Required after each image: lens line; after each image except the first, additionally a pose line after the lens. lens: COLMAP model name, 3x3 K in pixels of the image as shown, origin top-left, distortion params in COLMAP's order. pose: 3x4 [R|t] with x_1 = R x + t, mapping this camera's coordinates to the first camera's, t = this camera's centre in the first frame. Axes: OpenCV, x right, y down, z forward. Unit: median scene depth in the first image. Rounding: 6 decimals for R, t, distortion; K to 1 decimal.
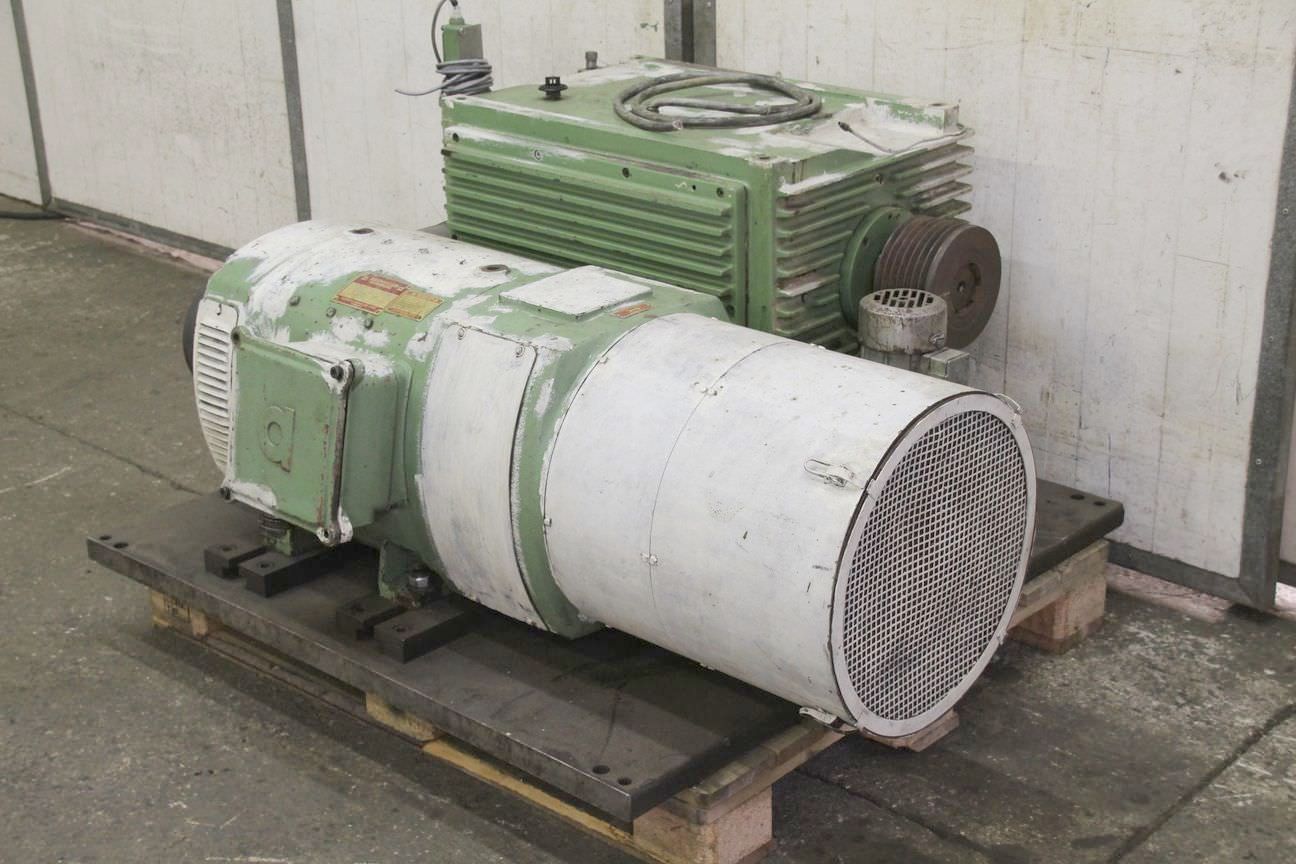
lens RADIAL K [[1992.9, 0, 646.7], [0, 1992.9, 436.0], [0, 0, 1]] dist [0.237777, 0.000000]
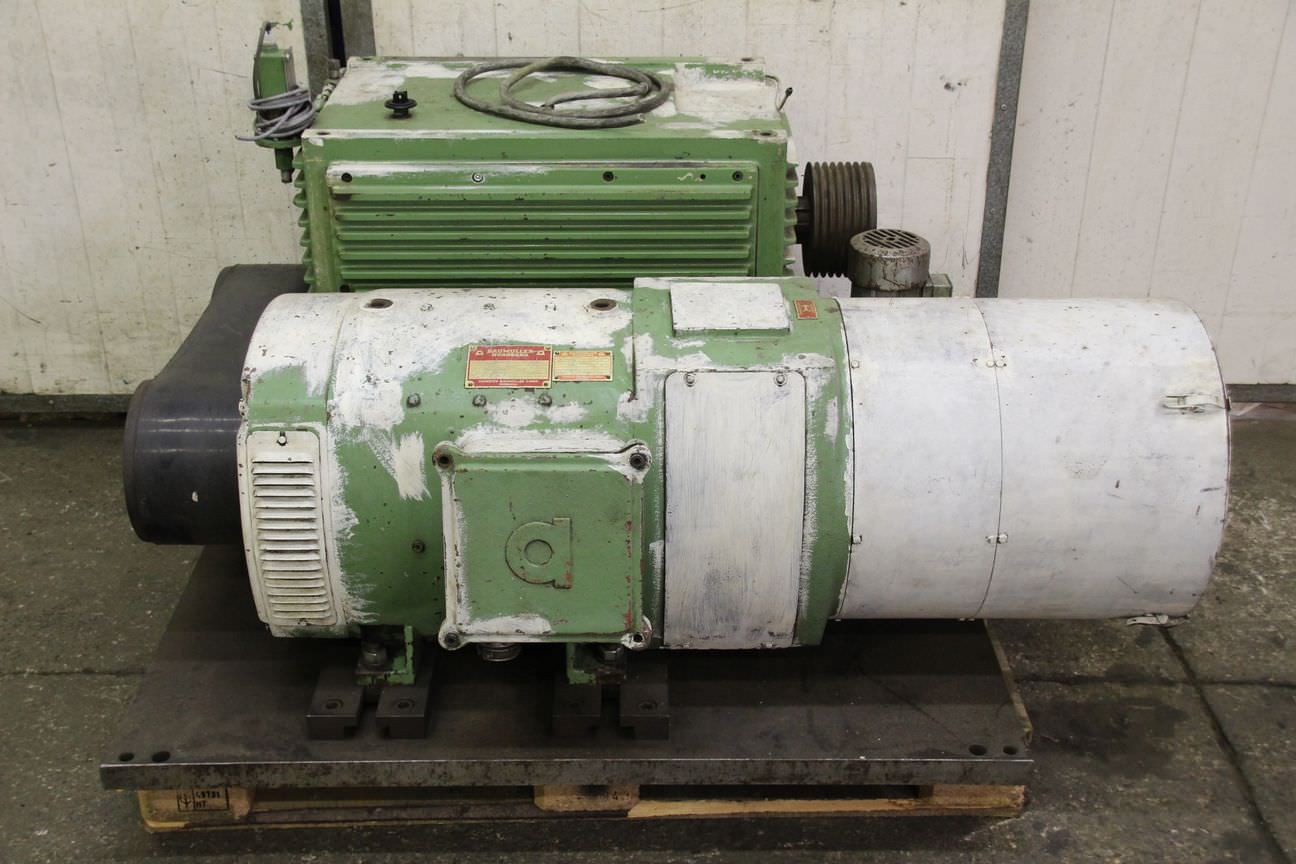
lens RADIAL K [[1590.2, 0, 649.1], [0, 1590.2, 438.7], [0, 0, 1]] dist [0.079536, 0.000000]
pose [[0.725215, -0.297180, 0.621086, -0.518249], [0.237726, 0.954658, 0.179207, -0.146711], [-0.646181, 0.017684, 0.762979, 0.415663]]
